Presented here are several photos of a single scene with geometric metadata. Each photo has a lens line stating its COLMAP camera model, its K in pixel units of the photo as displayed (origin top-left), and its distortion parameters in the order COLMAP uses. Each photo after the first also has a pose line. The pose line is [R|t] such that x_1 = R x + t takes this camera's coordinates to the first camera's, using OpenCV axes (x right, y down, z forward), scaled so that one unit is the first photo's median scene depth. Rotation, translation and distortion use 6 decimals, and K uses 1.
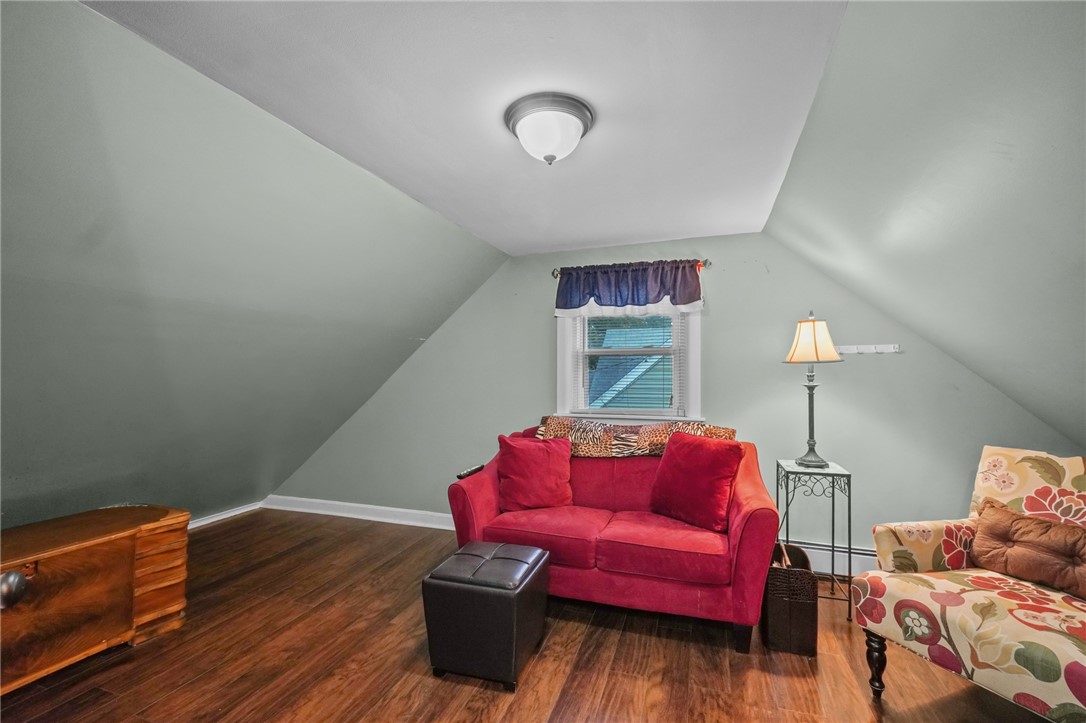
lens RADIAL K [[463.4, 0, 527.6], [0, 463.4, 368.0], [0, 0, 1]] dist [0.008439, -0.001978]
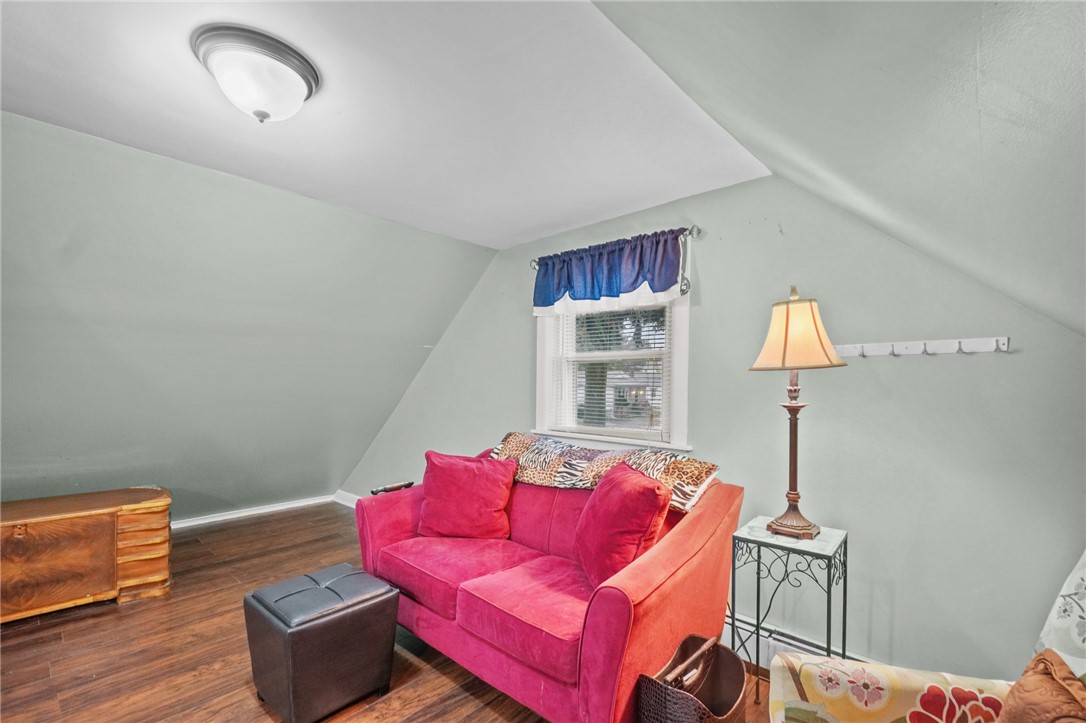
lens RADIAL K [[463.4, 0, 562.8], [0, 463.4, 394.1], [0, 0, 1]] dist [0.008439, -0.001978]
pose [[0.919501, 0.020582, -0.392547, 0.574128], [-0.007357, 0.999354, 0.035166, 0.001895], [0.393018, -0.029447, 0.919059, 0.301870]]
